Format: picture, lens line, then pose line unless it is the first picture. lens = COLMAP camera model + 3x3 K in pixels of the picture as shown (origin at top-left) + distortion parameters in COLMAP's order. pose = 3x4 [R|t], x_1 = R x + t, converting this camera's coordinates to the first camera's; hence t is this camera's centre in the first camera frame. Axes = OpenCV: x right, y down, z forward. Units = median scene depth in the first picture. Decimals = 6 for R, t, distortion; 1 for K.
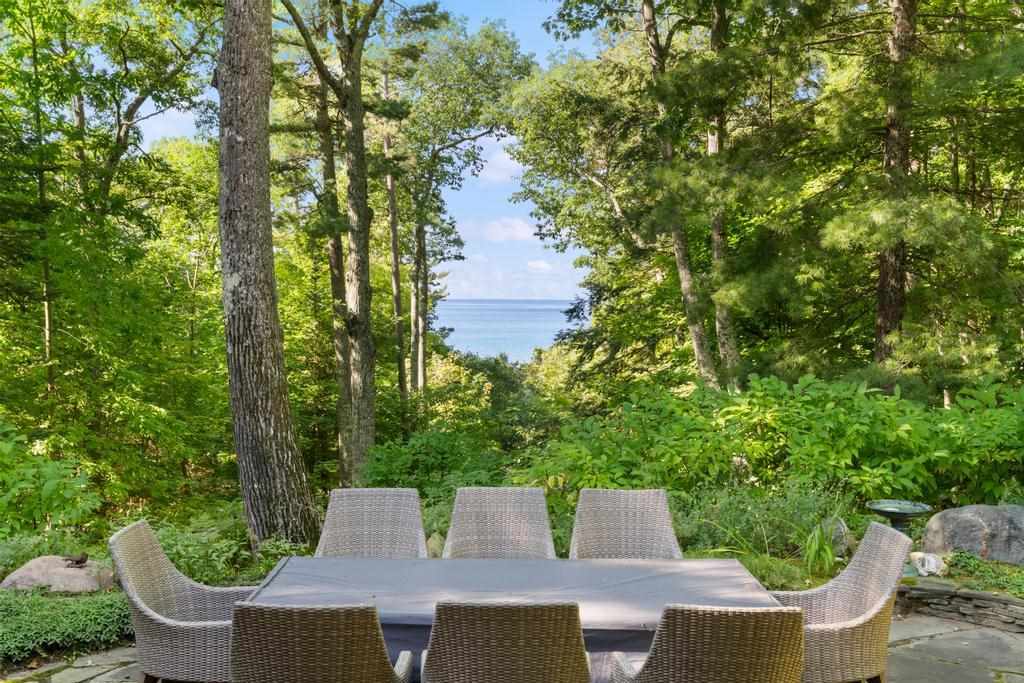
lens RADIAL K [[1117.8, 0, 512.0], [0, 1117.8, 341.5], [0, 0, 1]] dist [0.000448, 0.000198]
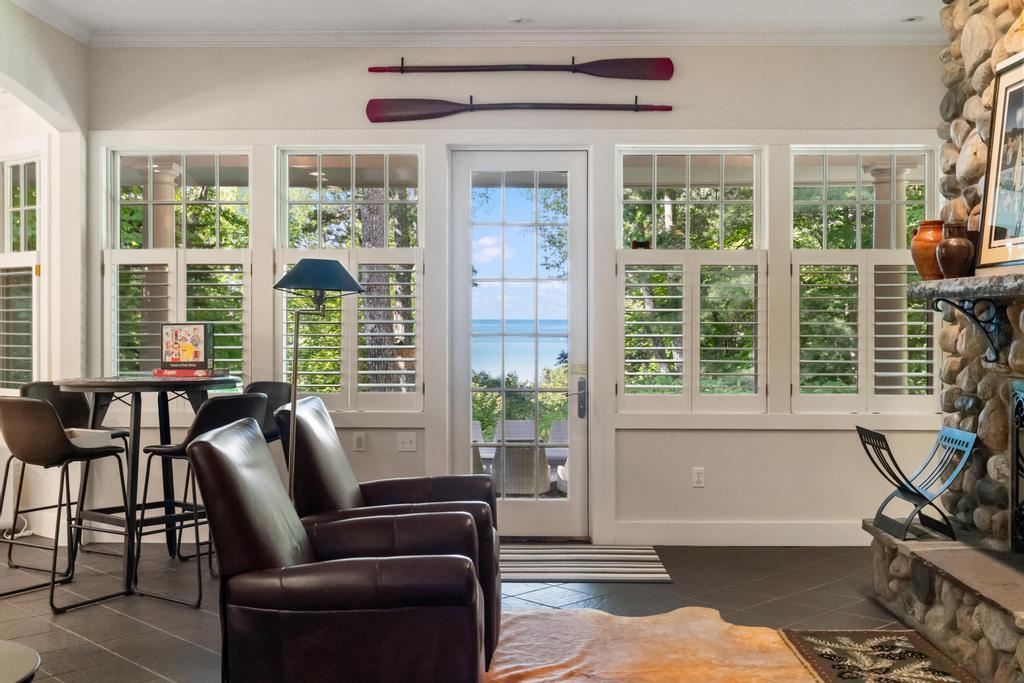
lens RADIAL K [[1255.3, 0, 512.0], [0, 1255.3, 341.5], [0, 0, 1]] dist [-0.001591, 0.018490]
pose [[0.999959, -0.004792, -0.007654, 0.000245], [0.004654, 0.999828, -0.017934, 0.002714], [0.007738, 0.017897, 0.999810, -0.247746]]
